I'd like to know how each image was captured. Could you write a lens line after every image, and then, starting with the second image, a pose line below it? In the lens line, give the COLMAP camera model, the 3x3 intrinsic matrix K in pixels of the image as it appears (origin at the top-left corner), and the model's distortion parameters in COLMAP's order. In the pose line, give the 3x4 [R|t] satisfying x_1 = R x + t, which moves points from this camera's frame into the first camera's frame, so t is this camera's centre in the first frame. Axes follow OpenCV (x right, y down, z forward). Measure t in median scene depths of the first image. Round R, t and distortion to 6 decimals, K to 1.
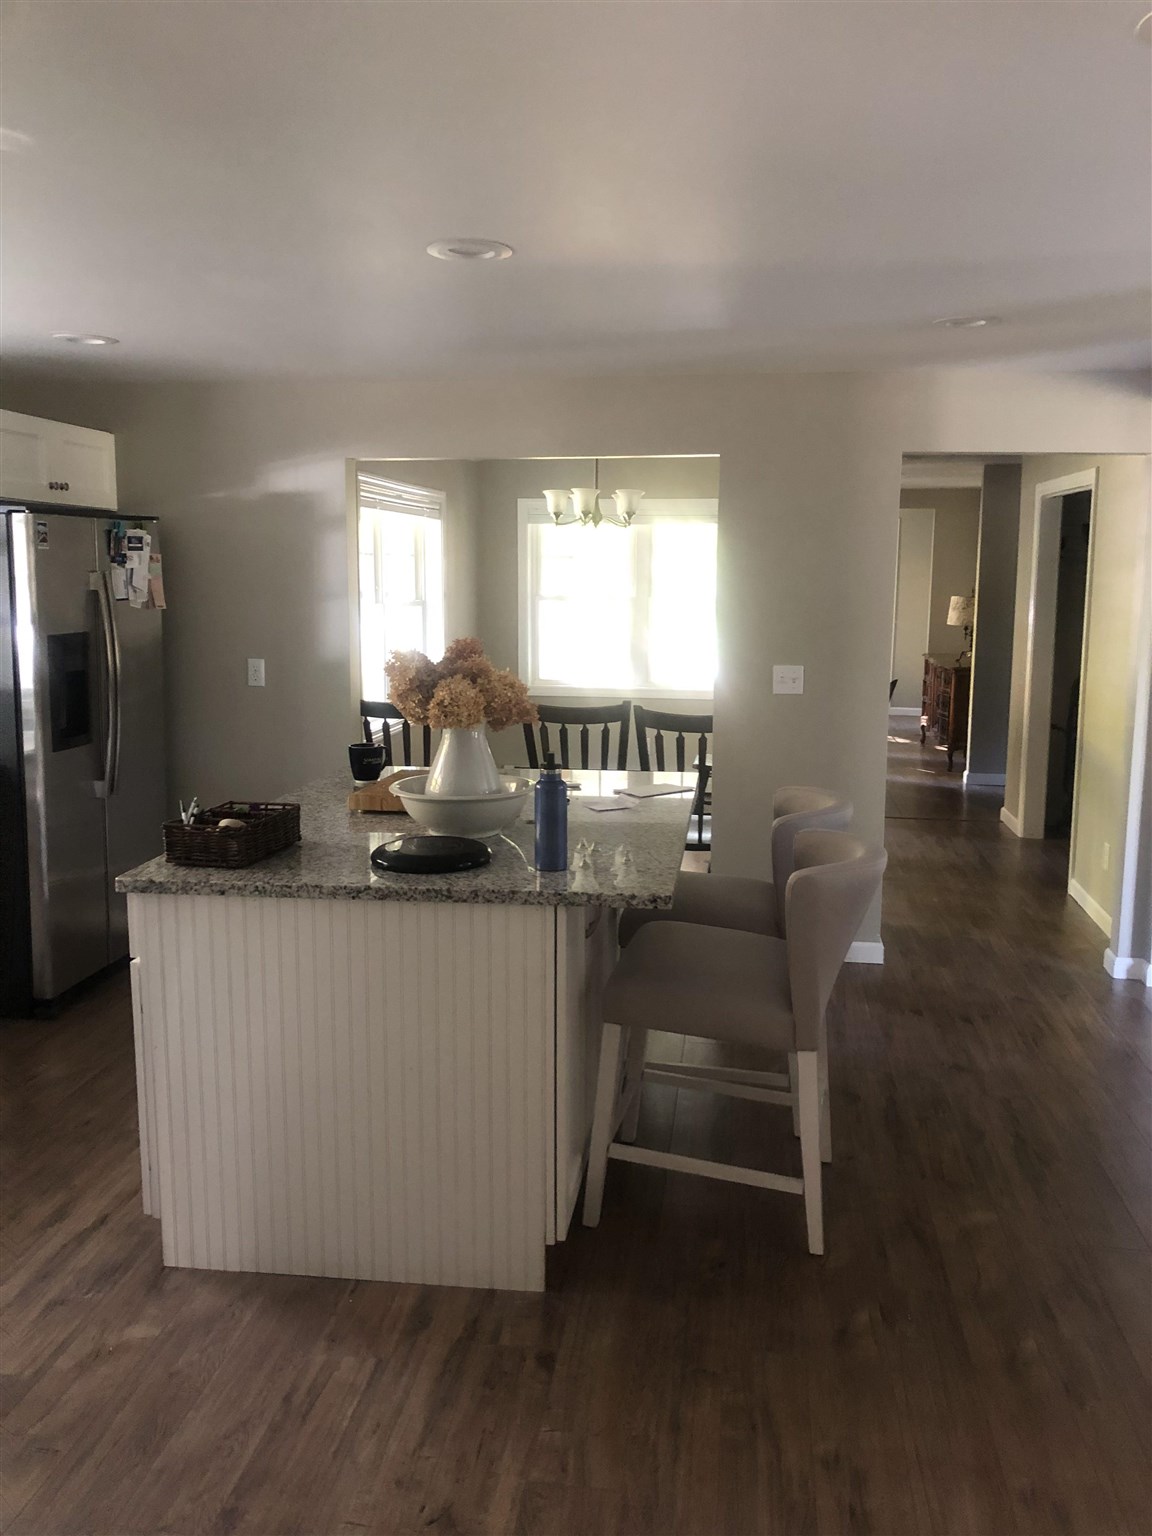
lens RADIAL K [[1291.8, 0, 576.0], [0, 1291.8, 768.0], [0, 0, 1]] dist [-0.015840, -0.001559]
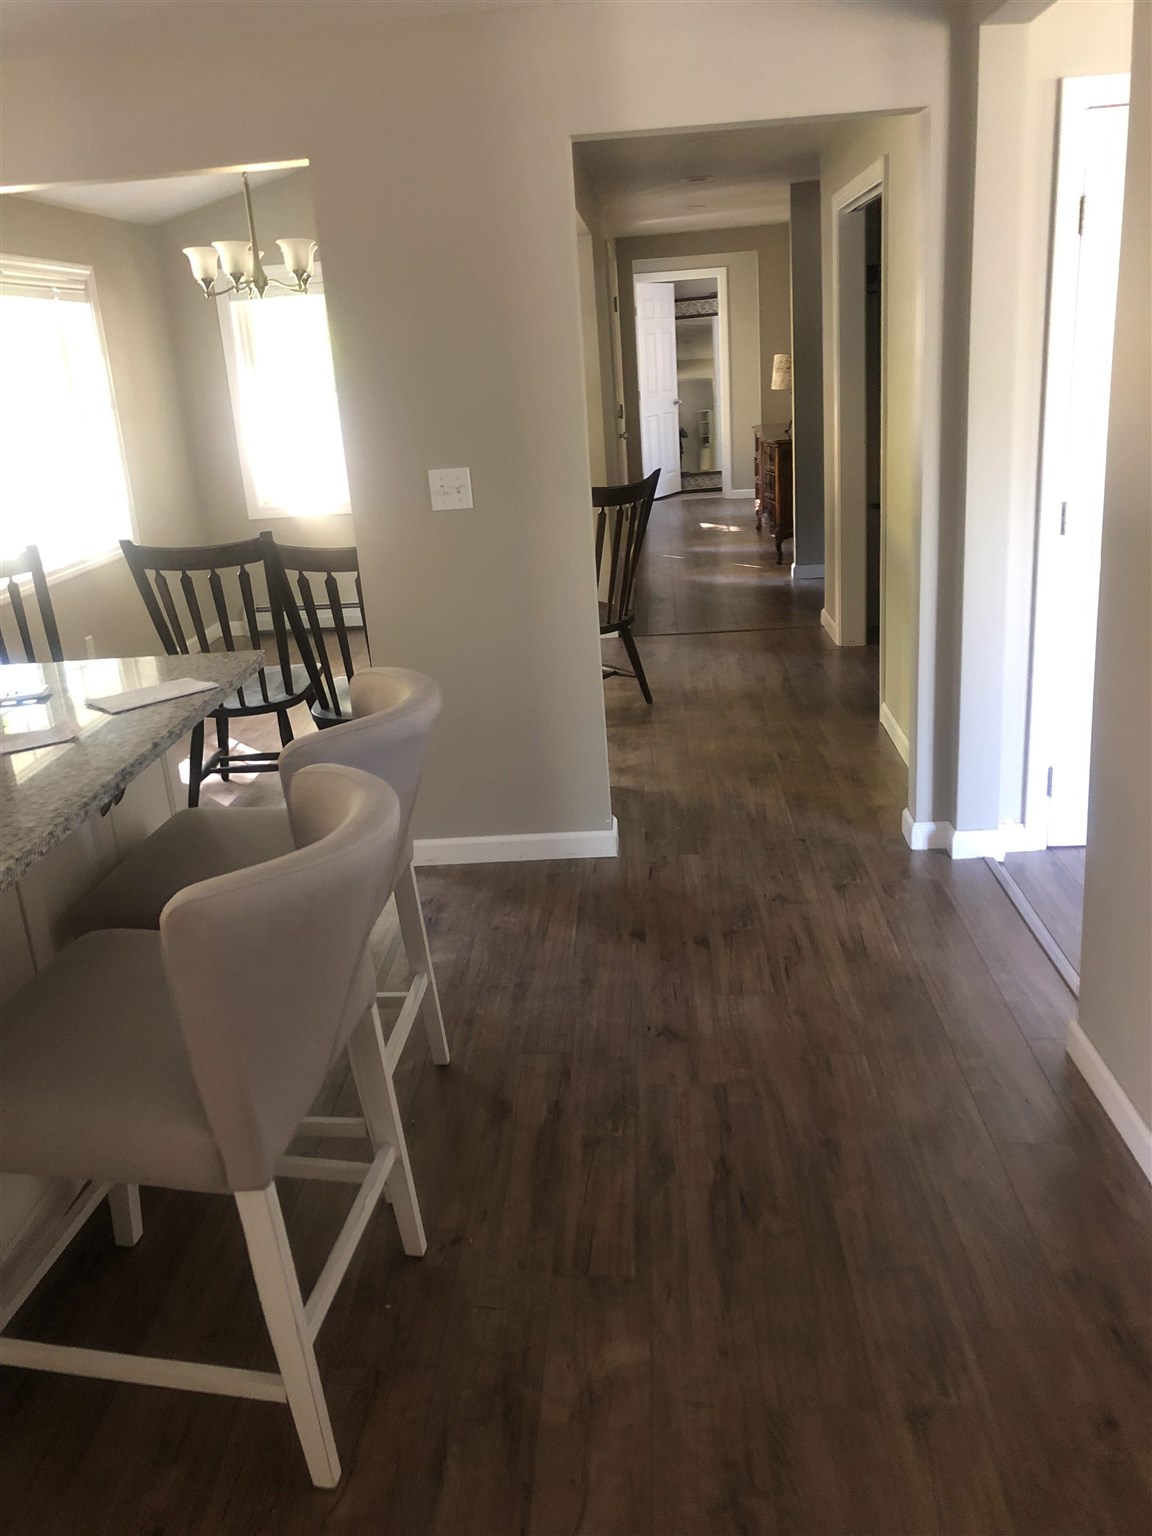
lens RADIAL K [[1268.2, 0, 576.0], [0, 1268.2, 768.0], [0, 0, 1]] dist [0.067244, -0.175414]
pose [[0.993986, -0.095301, 0.053945, 0.170379], [0.085466, 0.983090, 0.161956, -0.023170], [-0.068467, -0.156371, 0.985322, 0.255605]]
